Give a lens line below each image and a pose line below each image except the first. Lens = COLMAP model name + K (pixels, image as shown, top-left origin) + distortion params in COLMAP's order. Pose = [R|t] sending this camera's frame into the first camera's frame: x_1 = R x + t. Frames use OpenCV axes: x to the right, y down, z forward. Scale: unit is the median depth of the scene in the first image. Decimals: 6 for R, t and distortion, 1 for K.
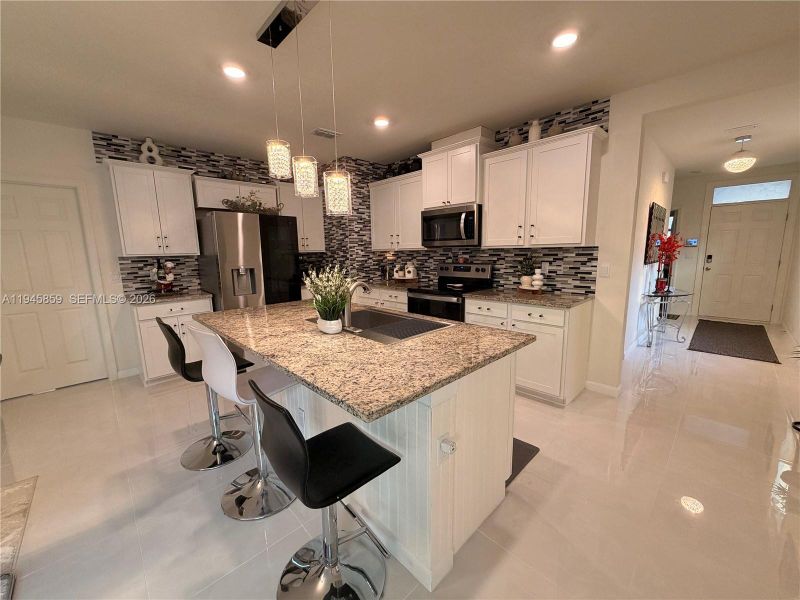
lens RADIAL K [[317.9, 0, 396.6], [0, 317.9, 300.2], [0, 0, 1]] dist [0.000679, -0.000214]
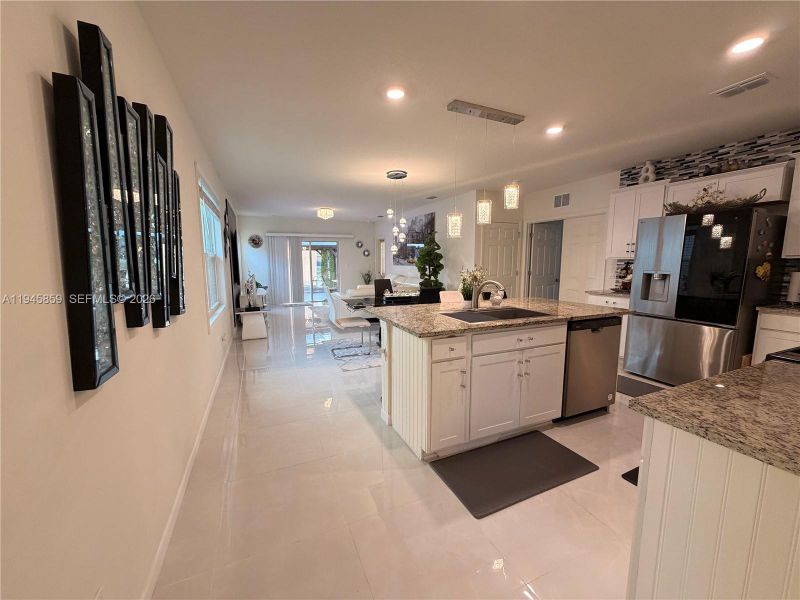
lens RADIAL K [[317.9, 0, 396.6], [0, 317.9, 300.2], [0, 0, 1]] dist [0.000679, -0.000214]
pose [[-0.352787, 0.137585, -0.925533, 0.730603], [-0.136090, 0.971069, 0.196228, -0.106186], [0.925754, 0.195182, -0.323856, 0.608155]]
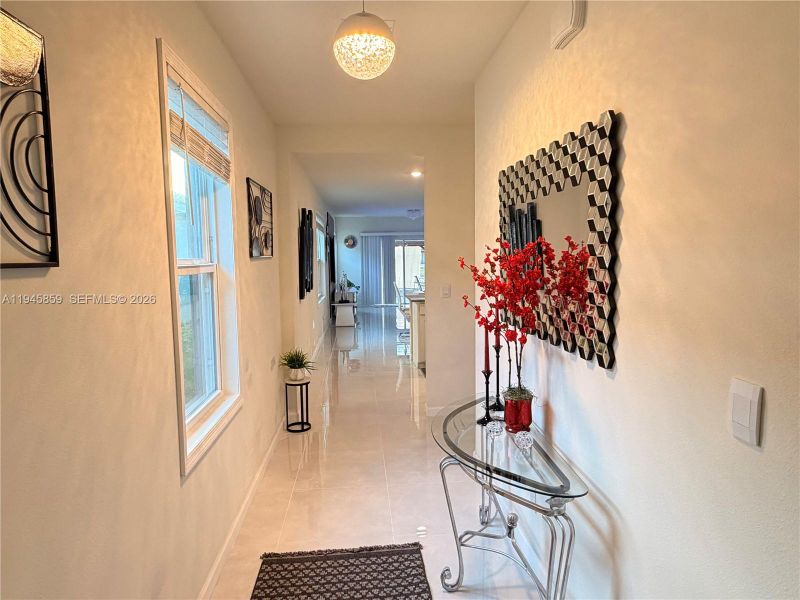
lens RADIAL K [[491.5, 0, 405.3], [0, 491.5, 300.0], [0, 0, 1]] dist [0.000734, -0.000967]
pose [[-0.625052, 0.098157, -0.774387, 1.646248], [-0.098203, 0.974292, 0.202761, -0.320532], [0.774381, 0.202783, -0.599343, 1.560225]]
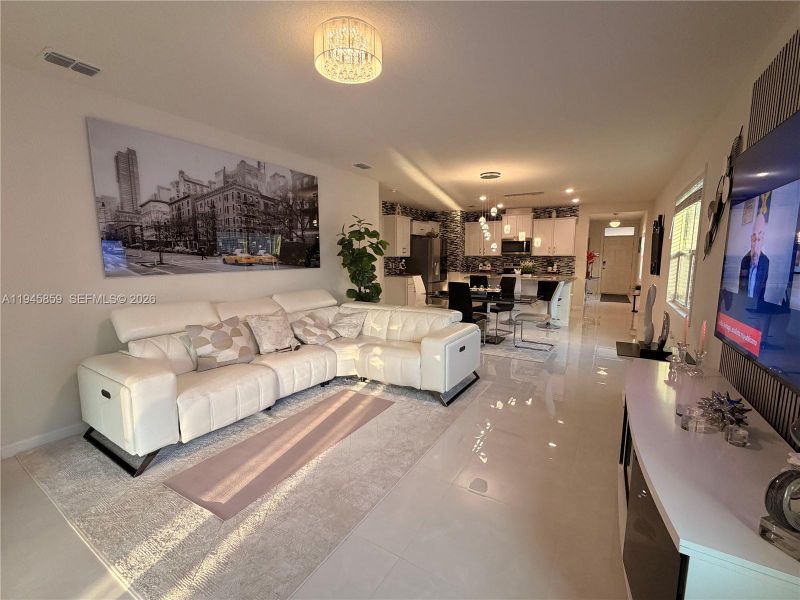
lens RADIAL K [[349.0, 0, 400.0], [0, 349.0, 300.0], [0, 0, 1]] dist [0.001714, -0.000107]
pose [[0.965979, -0.013993, 0.258243, -1.395591], [0.022335, 0.999318, -0.029397, 0.230837], [-0.257656, 0.034165, 0.965633, -1.313615]]
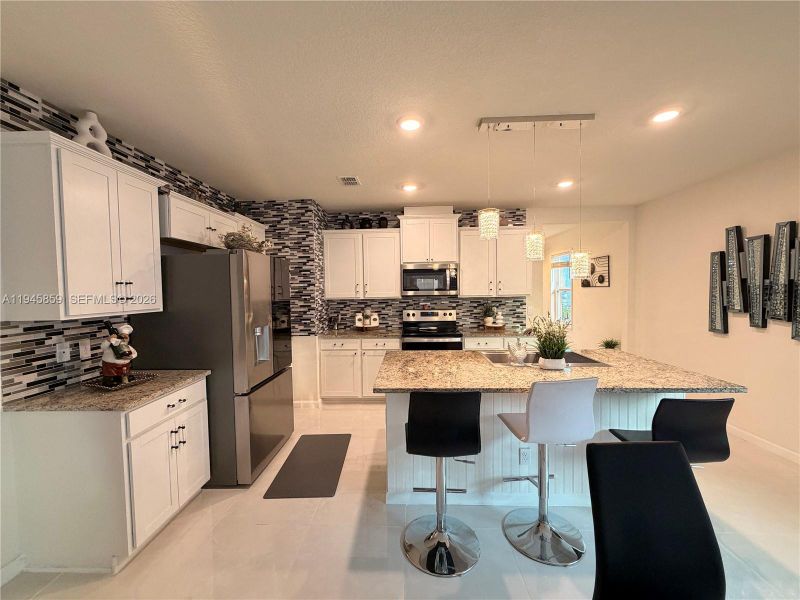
lens RADIAL K [[317.9, 0, 396.6], [0, 317.9, 300.2], [0, 0, 1]] dist [0.000679, -0.000214]
pose [[0.720913, -0.015127, 0.692860, -0.780784], [0.109079, 0.989777, -0.091886, -0.061020], [-0.684387, 0.141819, 0.715193, 0.258451]]
